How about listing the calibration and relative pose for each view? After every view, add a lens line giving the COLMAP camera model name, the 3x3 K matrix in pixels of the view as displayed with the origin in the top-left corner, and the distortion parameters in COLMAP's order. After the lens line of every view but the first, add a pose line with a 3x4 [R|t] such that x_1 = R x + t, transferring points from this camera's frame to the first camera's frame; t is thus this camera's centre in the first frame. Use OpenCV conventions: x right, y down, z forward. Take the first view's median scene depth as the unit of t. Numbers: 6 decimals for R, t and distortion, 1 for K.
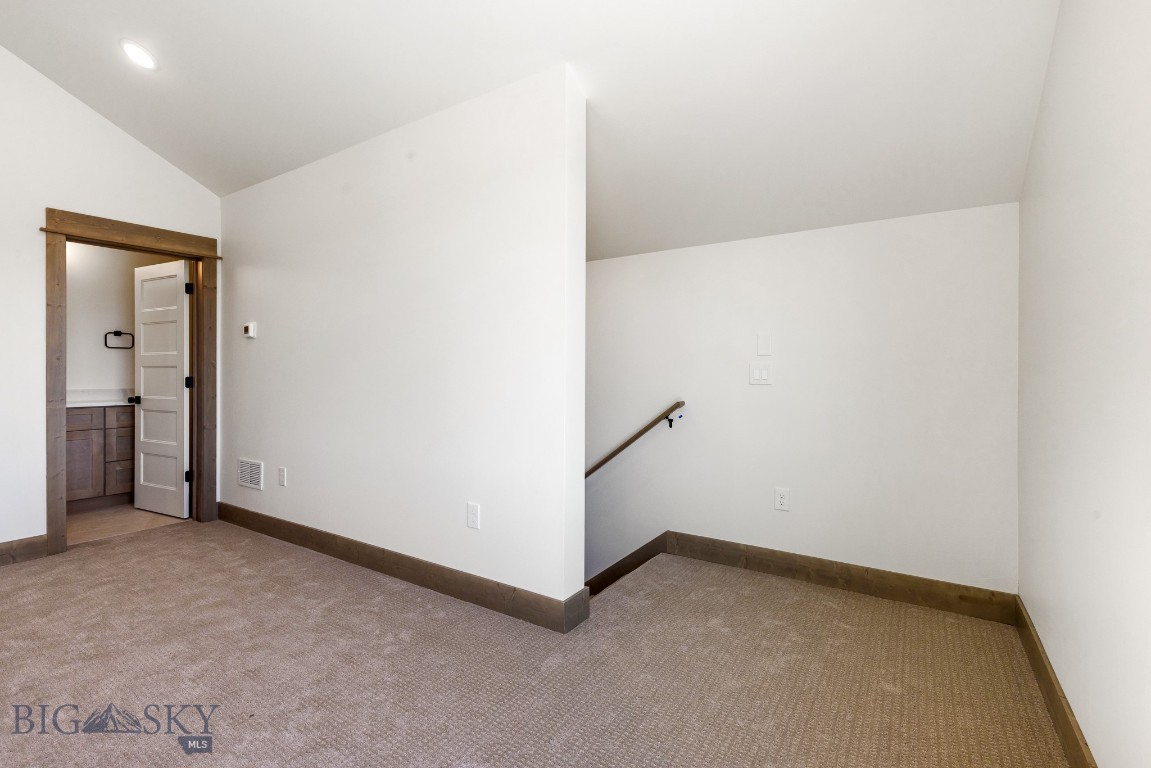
lens RADIAL K [[521.2, 0, 574.2], [0, 521.2, 375.0], [0, 0, 1]] dist [0.012143, -0.001874]
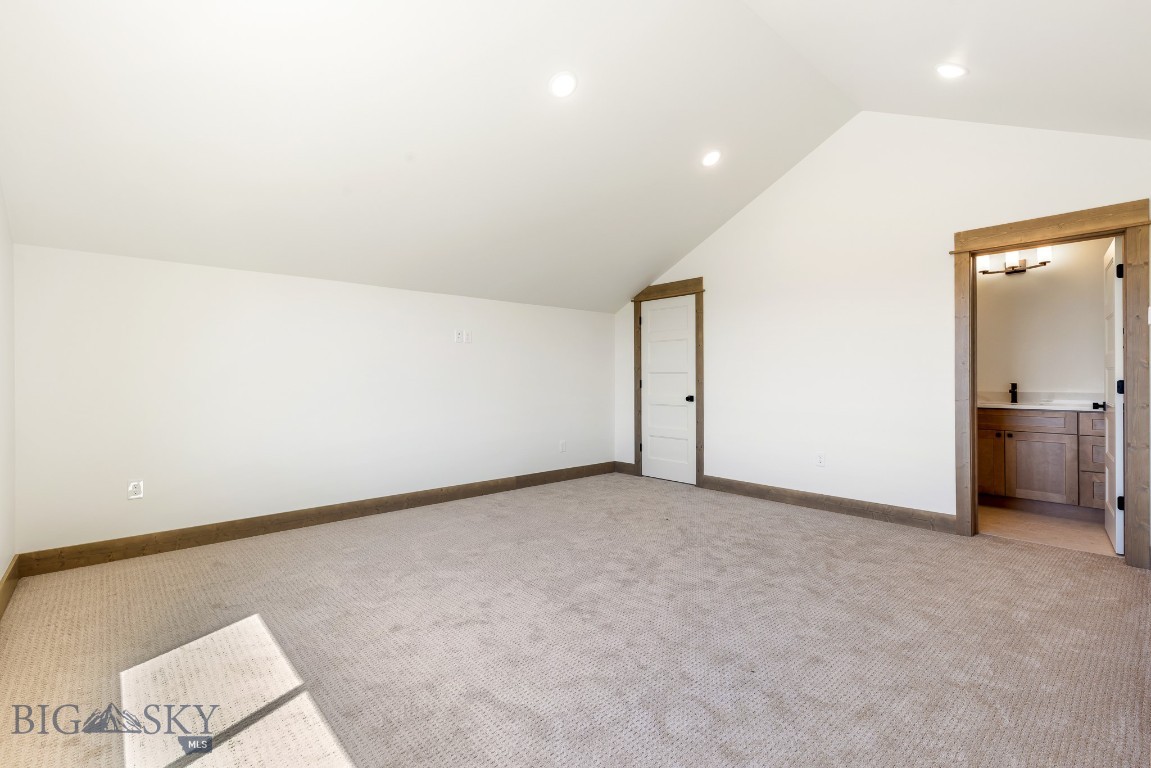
lens RADIAL K [[521.2, 0, 577.4], [0, 521.2, 375.7], [0, 0, 1]] dist [0.012143, -0.001874]
pose [[-0.242113, -0.003521, -0.970242, 0.315622], [-0.000954, 0.999994, -0.003391, 0.000724], [0.970248, 0.000104, -0.242115, 0.474372]]
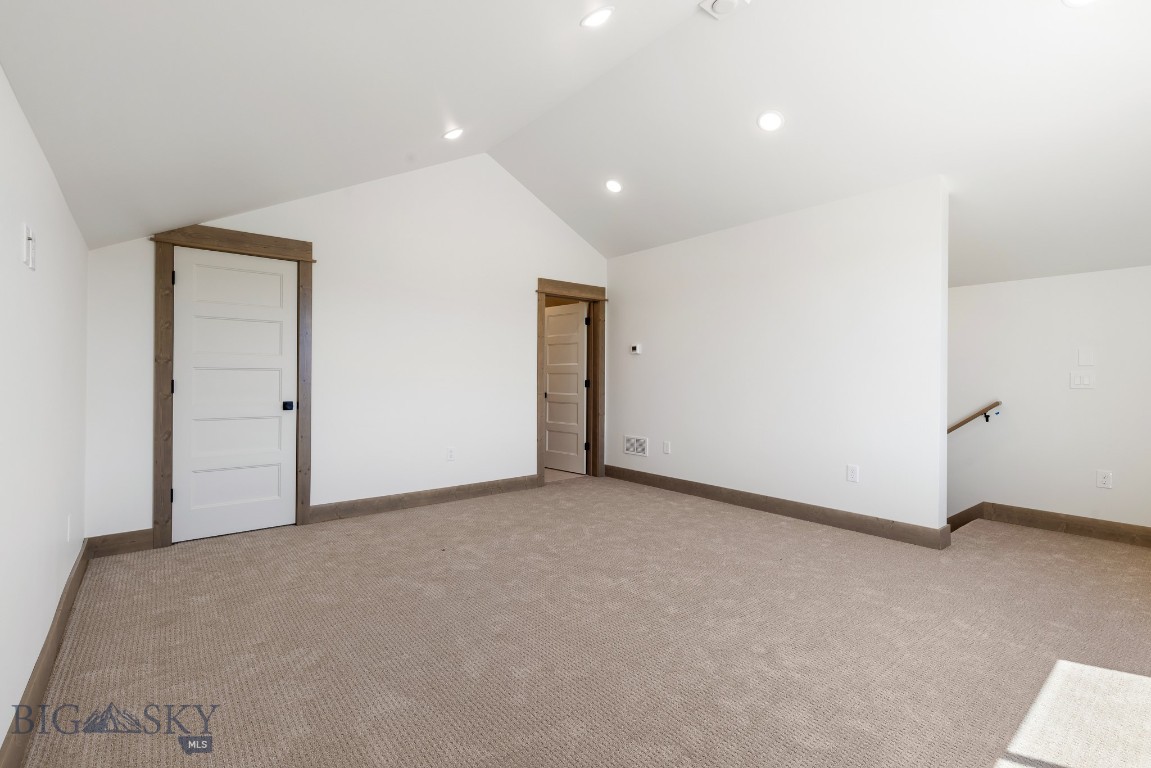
lens RADIAL K [[521.2, 0, 574.5], [0, 521.2, 378.6], [0, 0, 1]] dist [0.012143, -0.001874]
pose [[0.956401, 0.005218, -0.292011, -0.411013], [-0.006407, 0.999975, -0.003116, 0.004991], [0.291988, 0.004851, 0.956410, -0.535377]]
